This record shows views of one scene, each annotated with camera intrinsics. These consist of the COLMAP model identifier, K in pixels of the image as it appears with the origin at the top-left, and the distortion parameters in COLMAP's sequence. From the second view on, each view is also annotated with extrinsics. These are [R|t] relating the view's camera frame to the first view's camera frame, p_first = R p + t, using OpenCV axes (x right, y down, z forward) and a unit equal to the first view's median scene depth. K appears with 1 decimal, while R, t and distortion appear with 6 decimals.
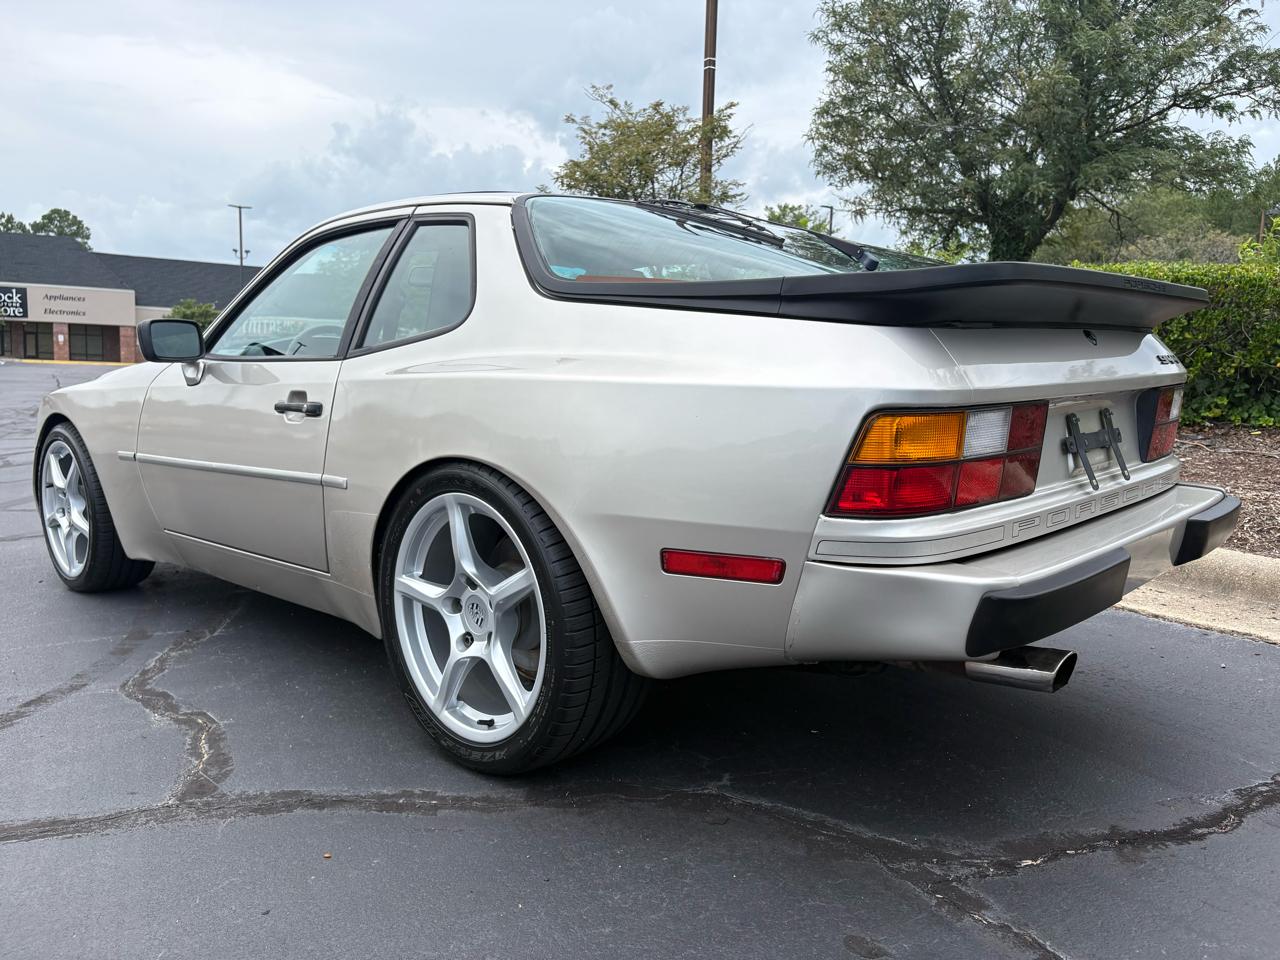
lens RADIAL K [[969.7, 0, 636.0], [0, 969.7, 479.1], [0, 0, 1]] dist [0.053641, -0.061803]
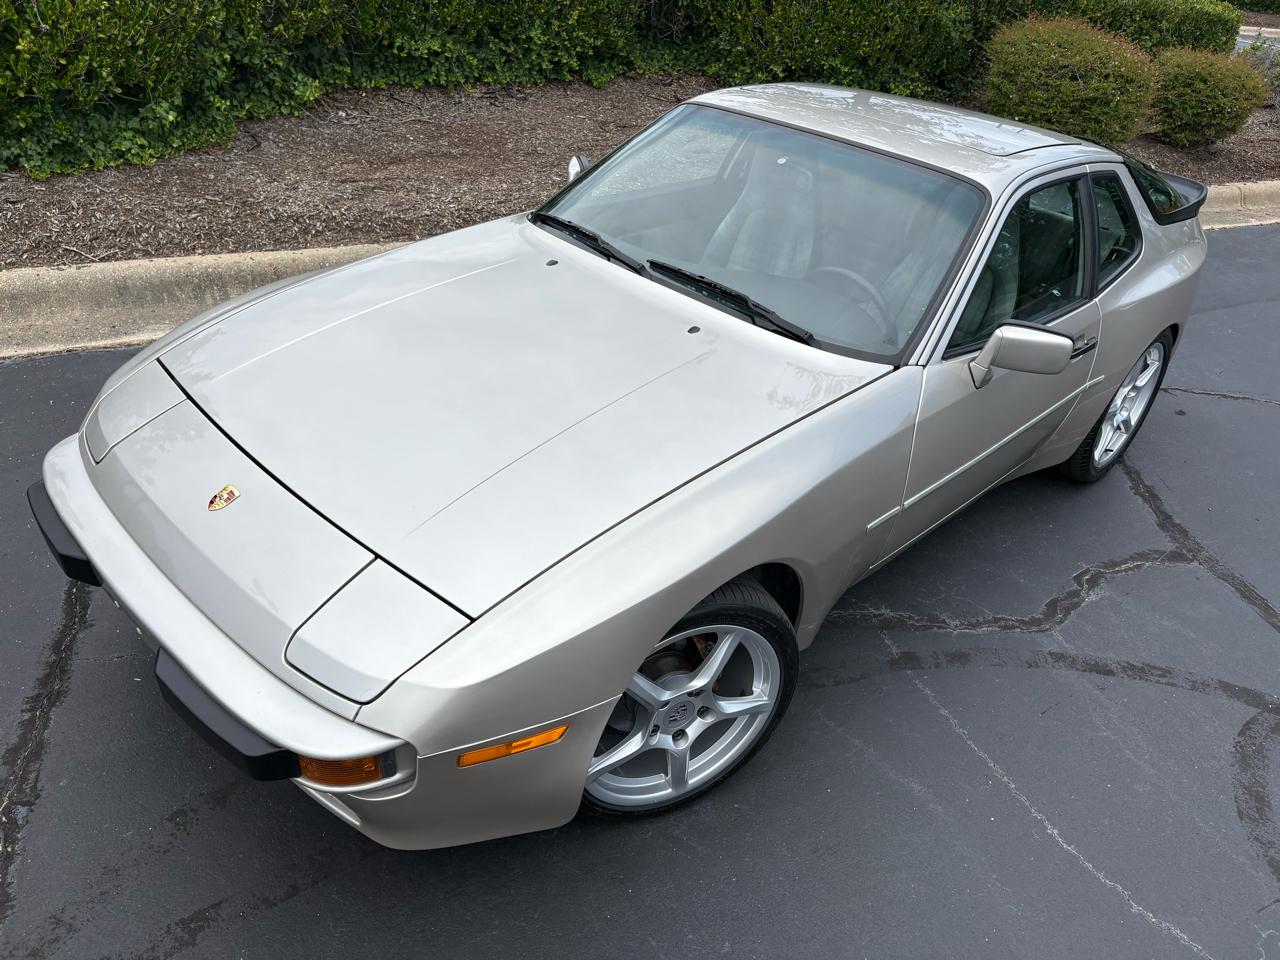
lens RADIAL K [[969.7, 0, 631.6], [0, 969.7, 486.9], [0, 0, 1]] dist [0.053641, -0.061803]
pose [[0.020928, -0.516715, 0.855902, -1.861271], [0.030799, 0.856016, 0.516030, -0.717165], [-0.999306, 0.015562, 0.033829, 1.864422]]
